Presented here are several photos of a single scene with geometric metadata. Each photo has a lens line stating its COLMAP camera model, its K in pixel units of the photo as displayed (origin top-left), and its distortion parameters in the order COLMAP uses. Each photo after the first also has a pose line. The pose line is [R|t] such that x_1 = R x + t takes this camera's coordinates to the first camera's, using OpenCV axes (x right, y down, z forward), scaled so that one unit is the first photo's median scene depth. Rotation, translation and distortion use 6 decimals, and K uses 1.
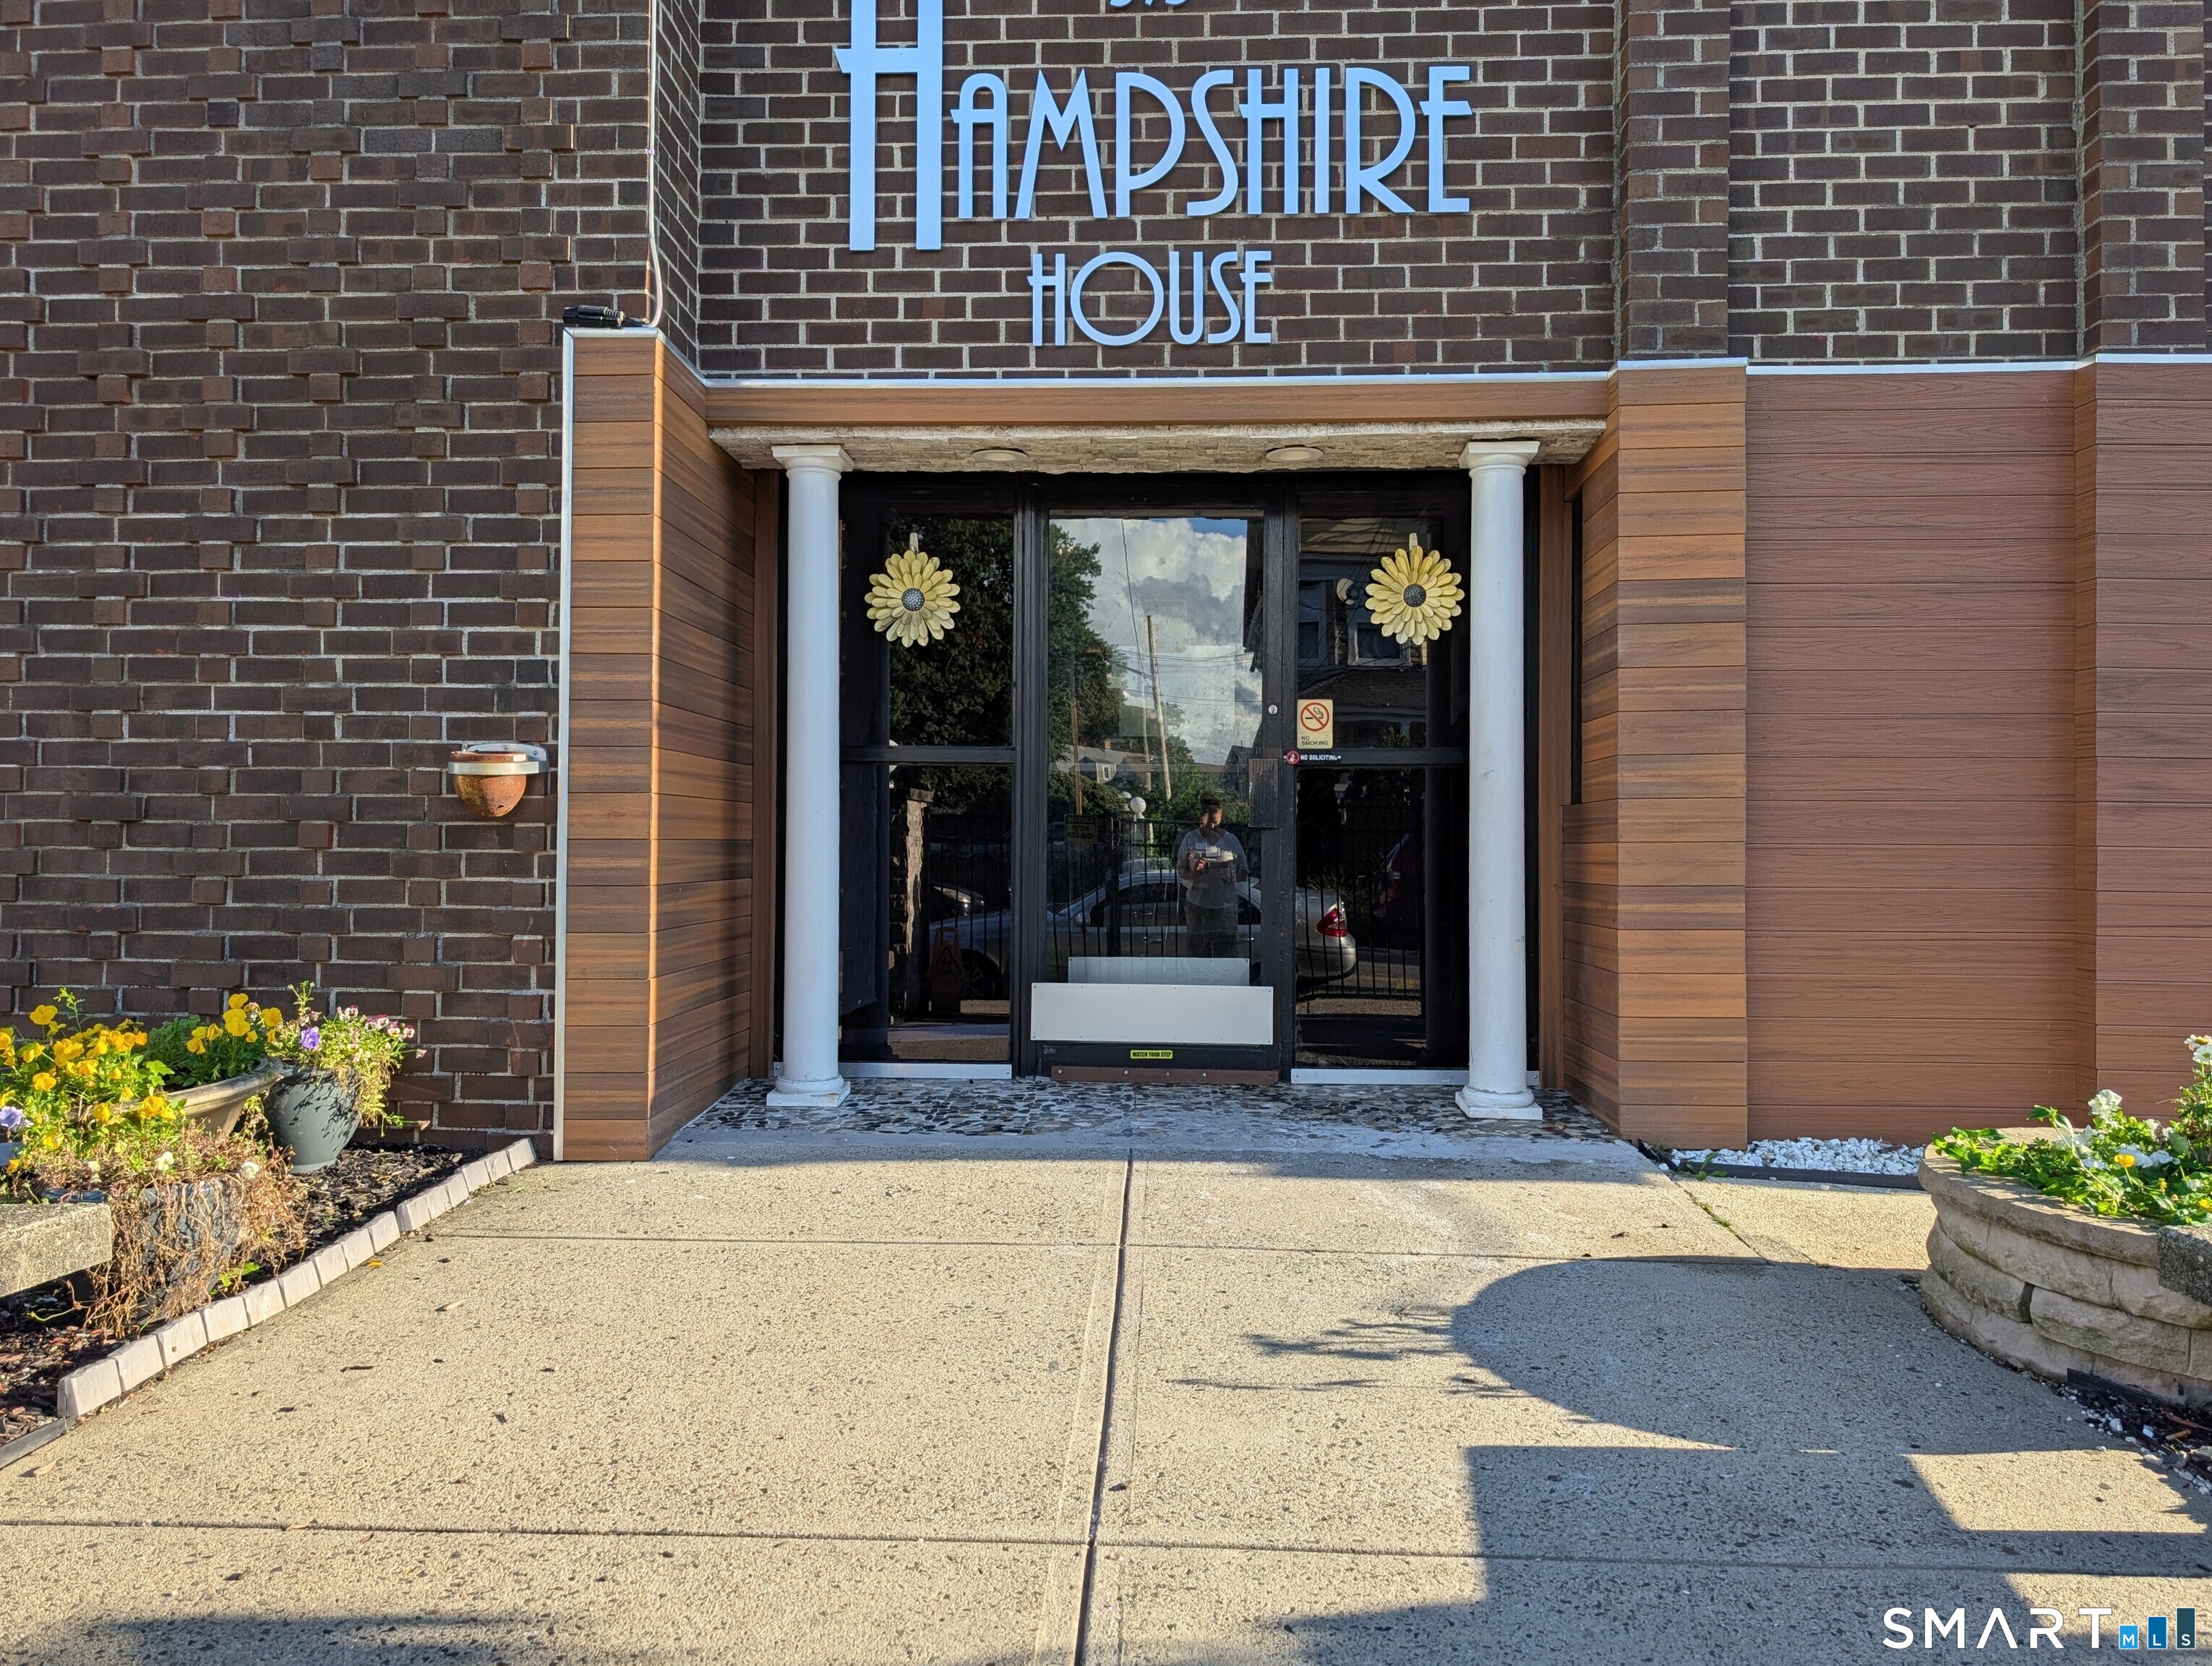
lens RADIAL K [[1575.4, 0, 1112.2], [0, 1575.4, 841.2], [0, 0, 1]] dist [0.014608, -0.007264]
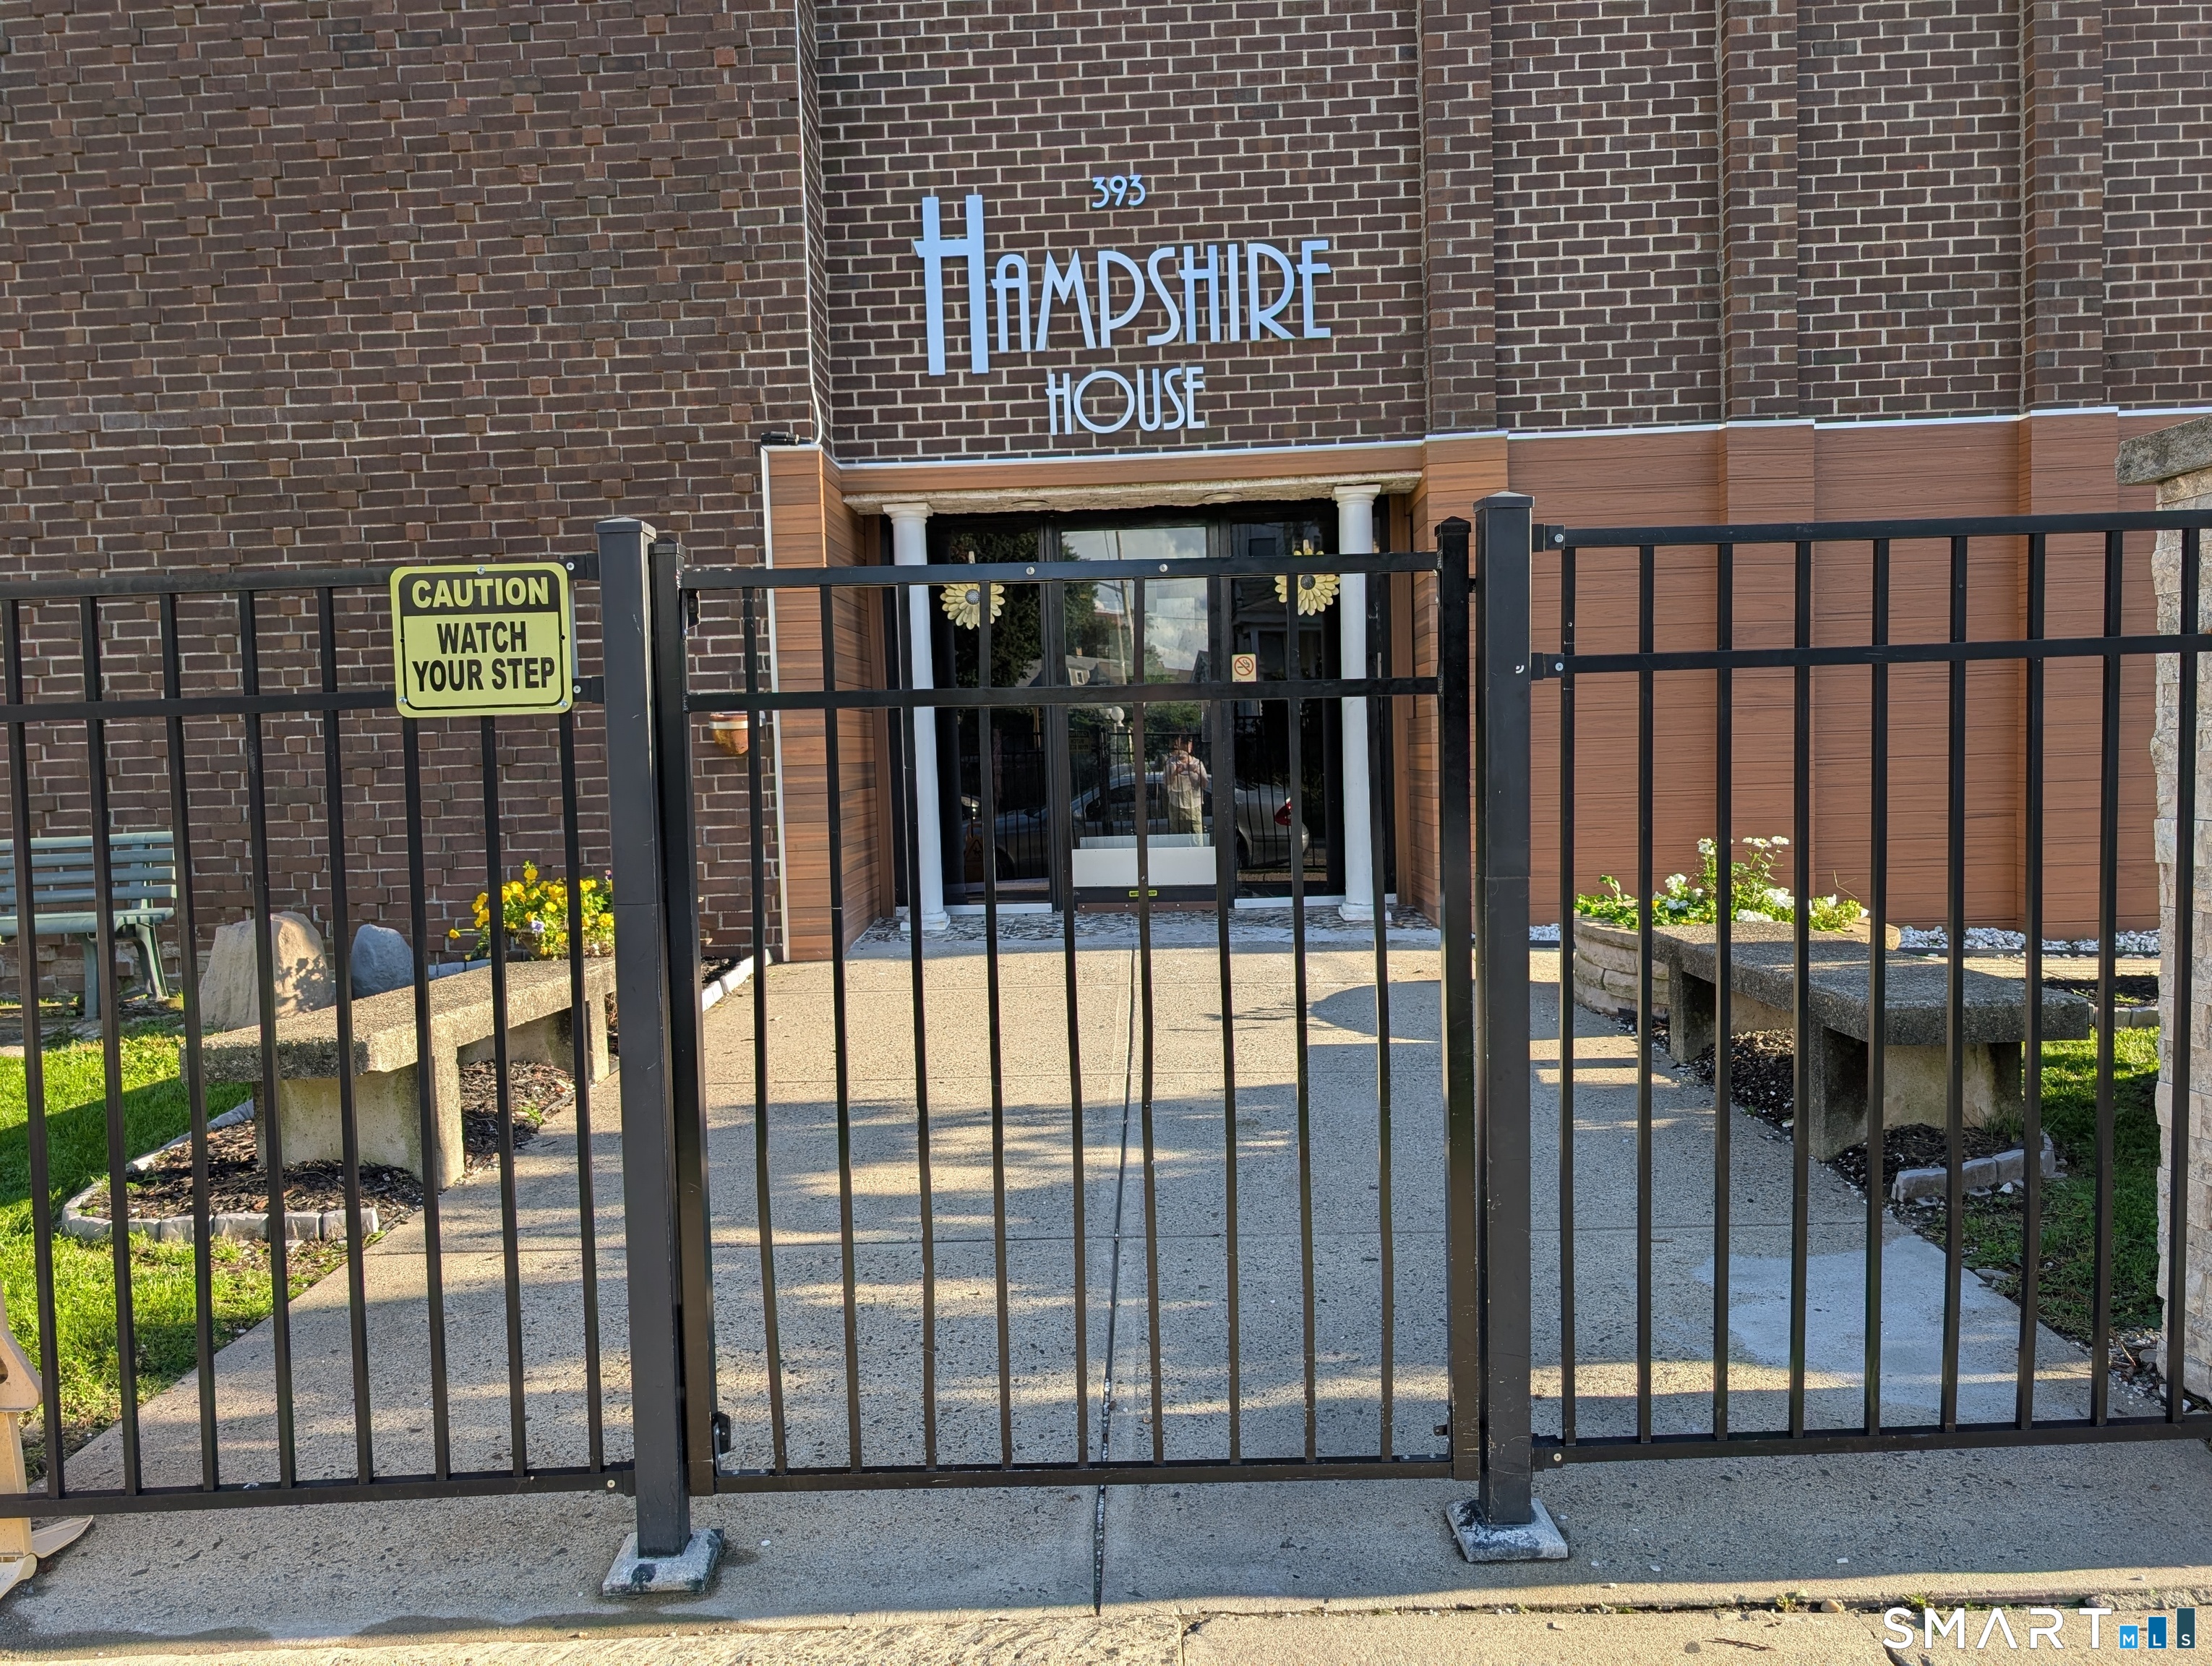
lens RADIAL K [[1575.4, 0, 1112.2], [0, 1575.4, 841.2], [0, 0, 1]] dist [0.014608, -0.007264]
pose [[0.999209, -0.037742, 0.012551, -0.024620], [0.036908, 0.997449, 0.061108, -0.009458], [-0.014825, -0.060596, 0.998052, -0.562584]]
